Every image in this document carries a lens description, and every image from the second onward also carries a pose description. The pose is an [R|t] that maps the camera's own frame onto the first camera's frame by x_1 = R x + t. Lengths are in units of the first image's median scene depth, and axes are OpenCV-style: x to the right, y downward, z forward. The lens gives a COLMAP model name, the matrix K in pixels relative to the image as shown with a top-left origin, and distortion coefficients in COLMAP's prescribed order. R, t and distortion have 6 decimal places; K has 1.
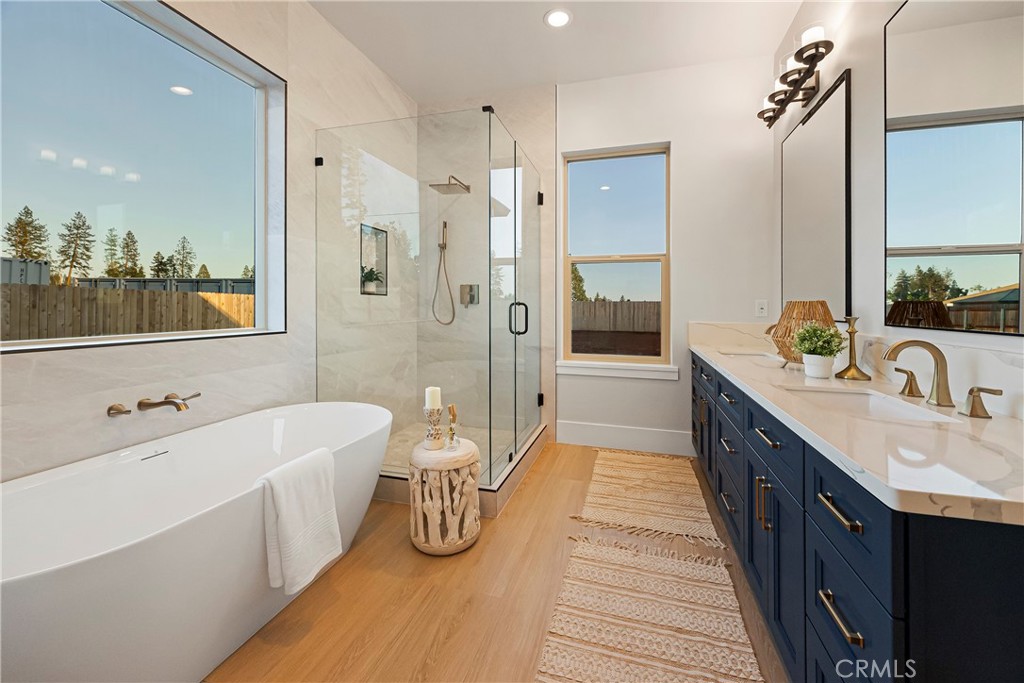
lens RADIAL K [[405.9, 0, 524.3], [0, 405.9, 304.1], [0, 0, 1]] dist [-0.003091, -0.000470]
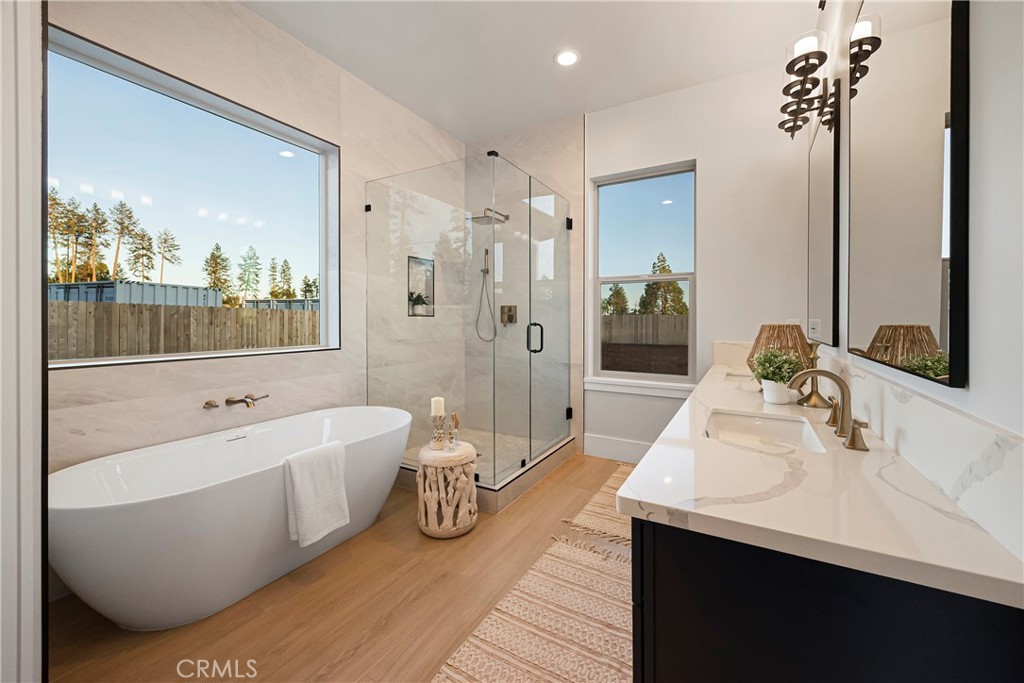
lens RADIAL K [[405.9, 0, 539.1], [0, 405.9, 319.3], [0, 0, 1]] dist [-0.003091, -0.000470]
pose [[0.973307, -0.004374, -0.229465, 0.292165], [0.005969, 0.999963, 0.006255, -0.025314], [0.229429, -0.007458, 0.973297, -0.073758]]
